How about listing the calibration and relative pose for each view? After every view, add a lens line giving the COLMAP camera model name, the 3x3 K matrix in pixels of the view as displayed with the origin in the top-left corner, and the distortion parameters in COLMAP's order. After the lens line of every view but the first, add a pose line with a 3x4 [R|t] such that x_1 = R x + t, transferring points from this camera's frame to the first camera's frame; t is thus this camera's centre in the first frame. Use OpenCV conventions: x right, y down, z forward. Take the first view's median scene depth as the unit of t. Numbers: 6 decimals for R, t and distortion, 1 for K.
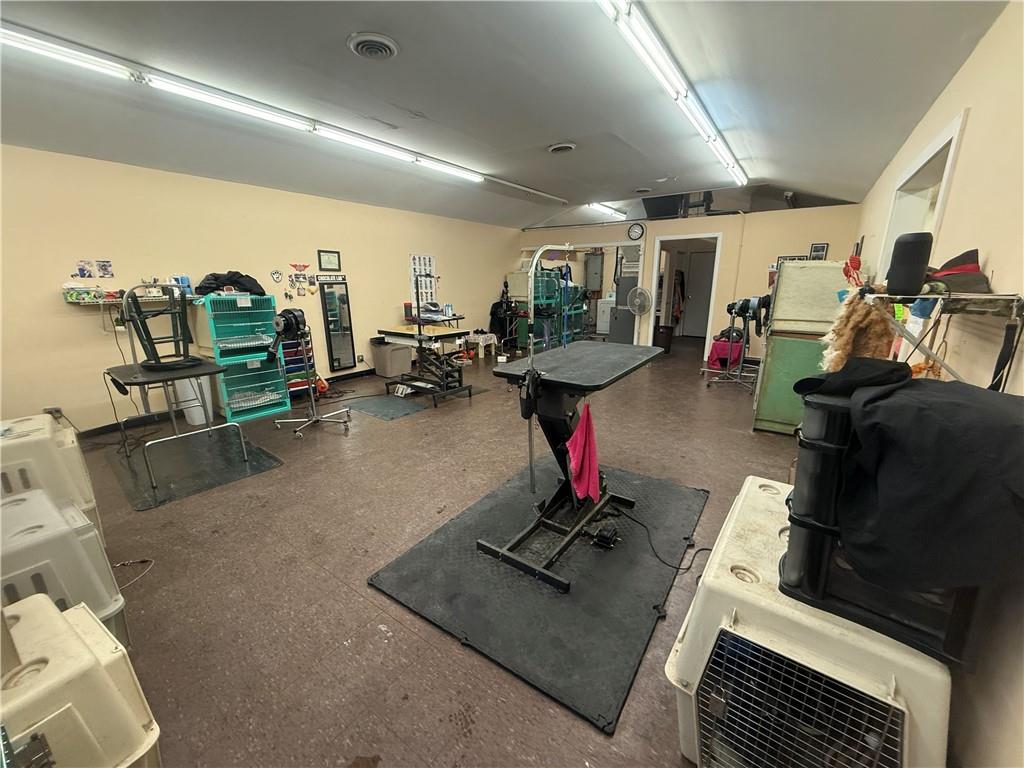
lens RADIAL K [[406.3, 0, 509.3], [0, 406.3, 384.8], [0, 0, 1]] dist [-0.000601, -0.000147]
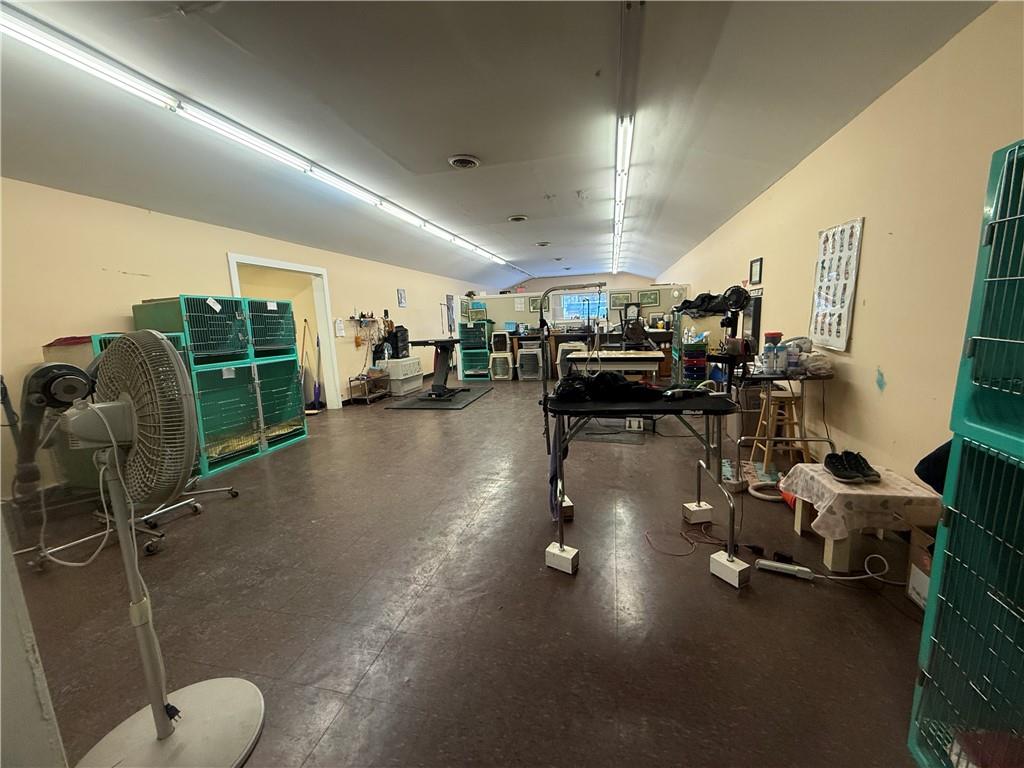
lens RADIAL K [[406.3, 0, 511.8], [0, 406.3, 386.0], [0, 0, 1]] dist [-0.000601, -0.000147]
pose [[-0.926668, 0.101412, -0.361943, 0.348535], [-0.051547, 0.919534, 0.389615, -0.411725], [0.372331, 0.379701, -0.846875, 1.696825]]
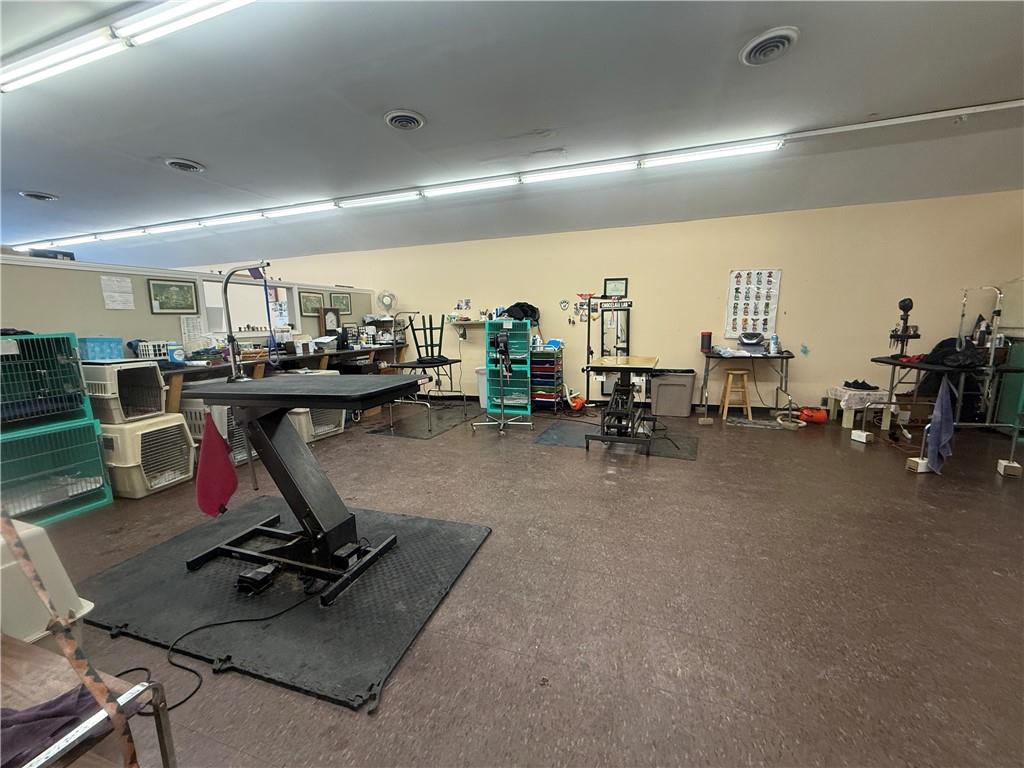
lens RADIAL K [[406.3, 0, 510.7], [0, 406.3, 385.1], [0, 0, 1]] dist [-0.000601, -0.000147]
pose [[0.288267, 0.147751, -0.946082, 0.514303], [-0.220085, 0.971796, 0.084708, -0.103410], [0.931914, 0.183800, 0.312655, 0.511798]]
